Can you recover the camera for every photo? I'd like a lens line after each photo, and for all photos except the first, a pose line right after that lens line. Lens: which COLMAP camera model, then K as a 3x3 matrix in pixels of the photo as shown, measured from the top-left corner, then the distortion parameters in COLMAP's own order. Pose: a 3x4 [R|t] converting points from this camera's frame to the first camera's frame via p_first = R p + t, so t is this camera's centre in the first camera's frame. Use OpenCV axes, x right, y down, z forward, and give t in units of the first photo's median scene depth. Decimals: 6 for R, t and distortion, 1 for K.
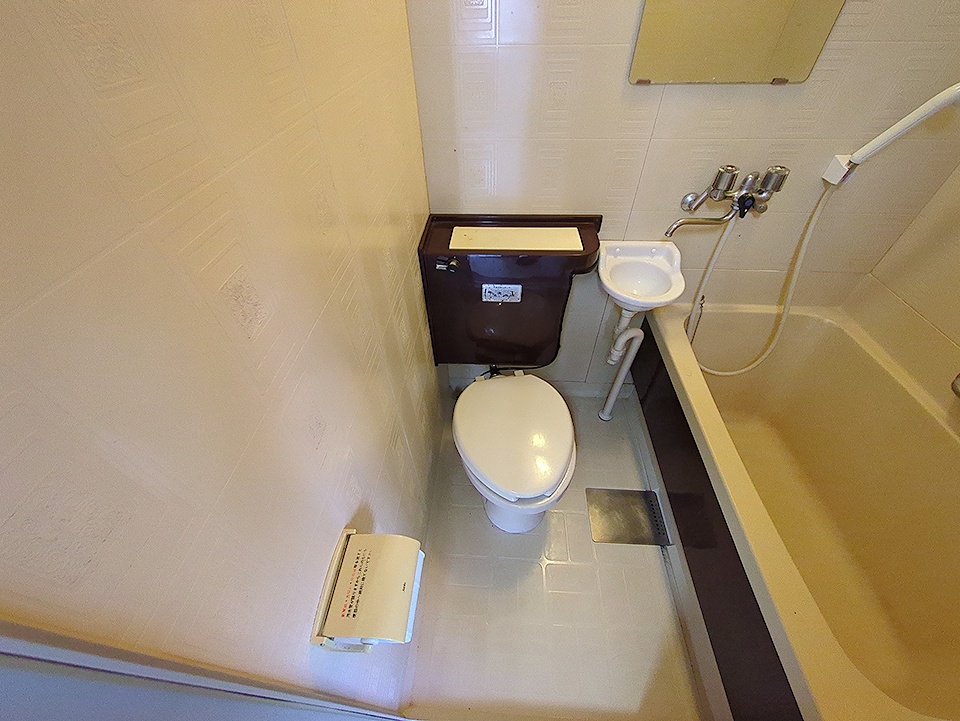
lens RADIAL K [[379.9, 0, 482.1], [0, 379.9, 362.6], [0, 0, 1]] dist [-0.002056, 0.001231]
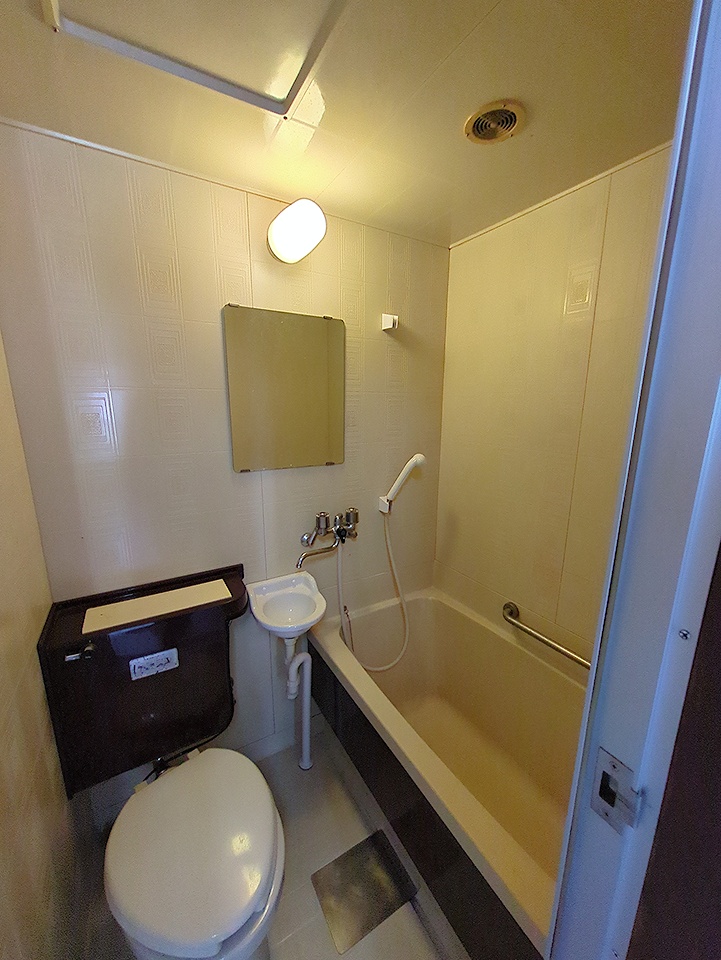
lens RADIAL K [[379.9, 0, 359.8], [0, 379.9, 483.0], [0, 0, 1]] dist [-0.002056, 0.001231]
pose [[0.829738, -0.100702, 0.548993, 0.002779], [0.384767, 0.815731, -0.431900, 0.049598], [-0.404337, 0.569599, 0.715590, -0.114659]]
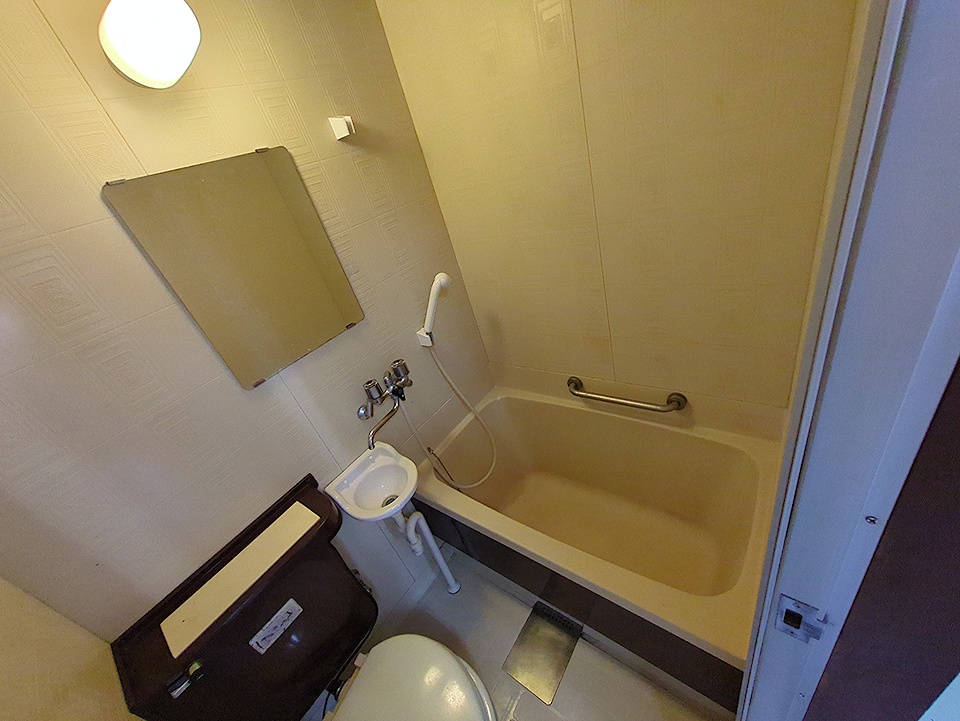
lens RADIAL K [[379.9, 0, 483.2], [0, 379.9, 359.7], [0, 0, 1]] dist [-0.002056, 0.001231]
pose [[0.533819, -0.541957, 0.649092, 0.069101], [0.754351, 0.652064, -0.075947, -0.158710], [-0.382089, 0.530185, 0.756909, -0.114579]]
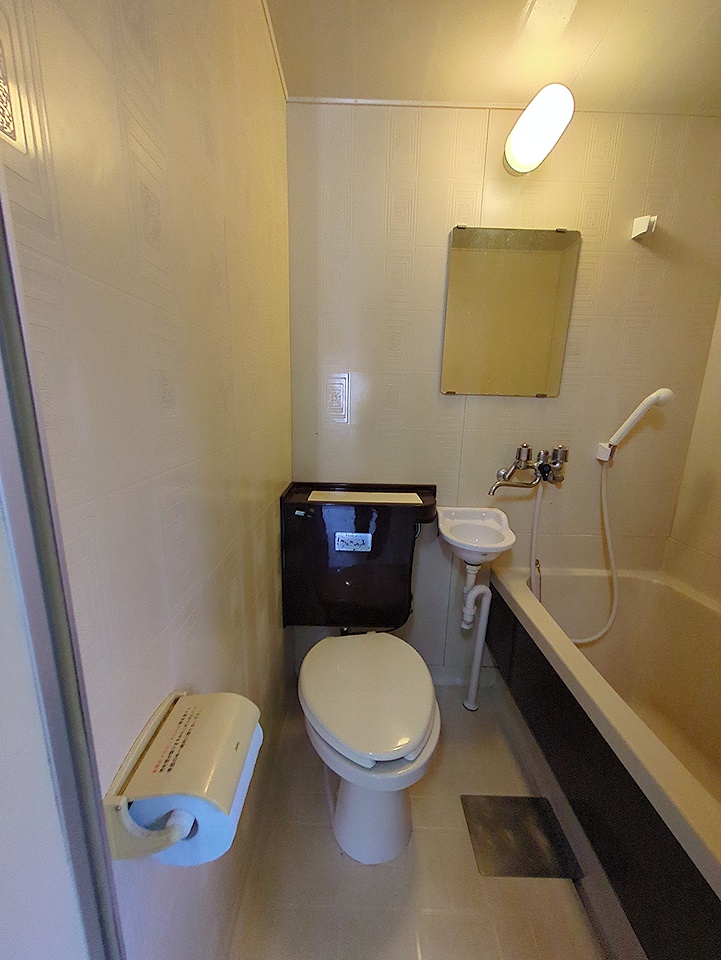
lens RADIAL K [[379.9, 0, 357.8], [0, 379.9, 486.4], [0, 0, 1]] dist [-0.002056, 0.001231]
pose [[0.997772, 0.025577, 0.061612, -0.006886], [0.011989, 0.839788, -0.542782, 0.272963], [-0.065623, 0.542312, 0.837611, 0.003950]]
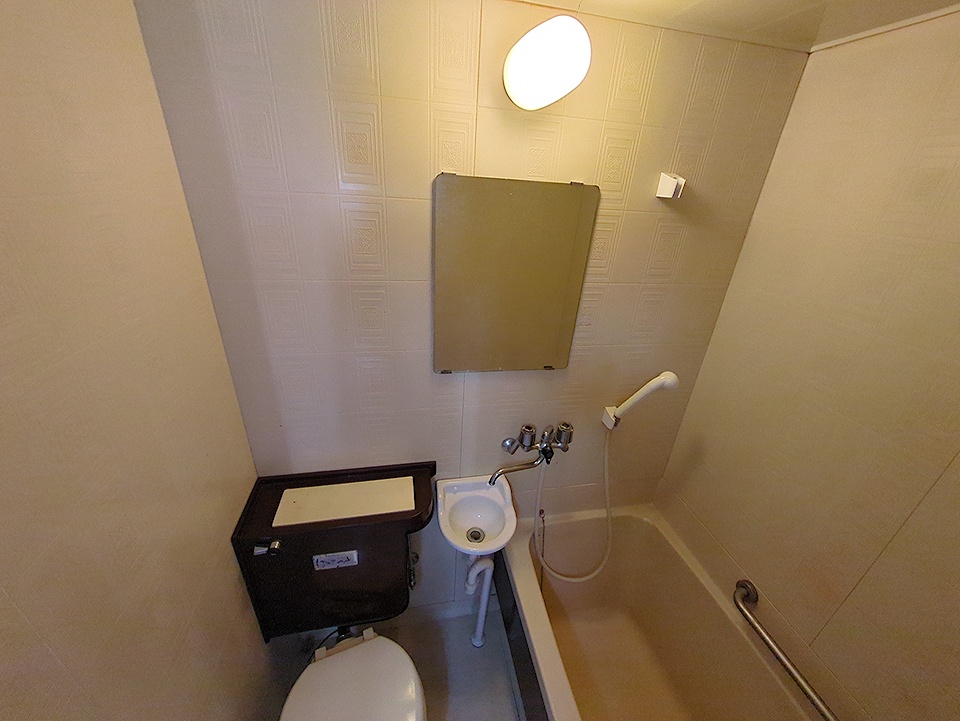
lens RADIAL K [[379.9, 0, 483.4], [0, 379.9, 360.8], [0, 0, 1]] dist [-0.002056, 0.001231]
pose [[0.963885, -0.045747, 0.262359, 0.180032], [0.128394, 0.942914, -0.307292, -0.311752], [-0.233325, 0.329880, 0.914734, -0.114057]]
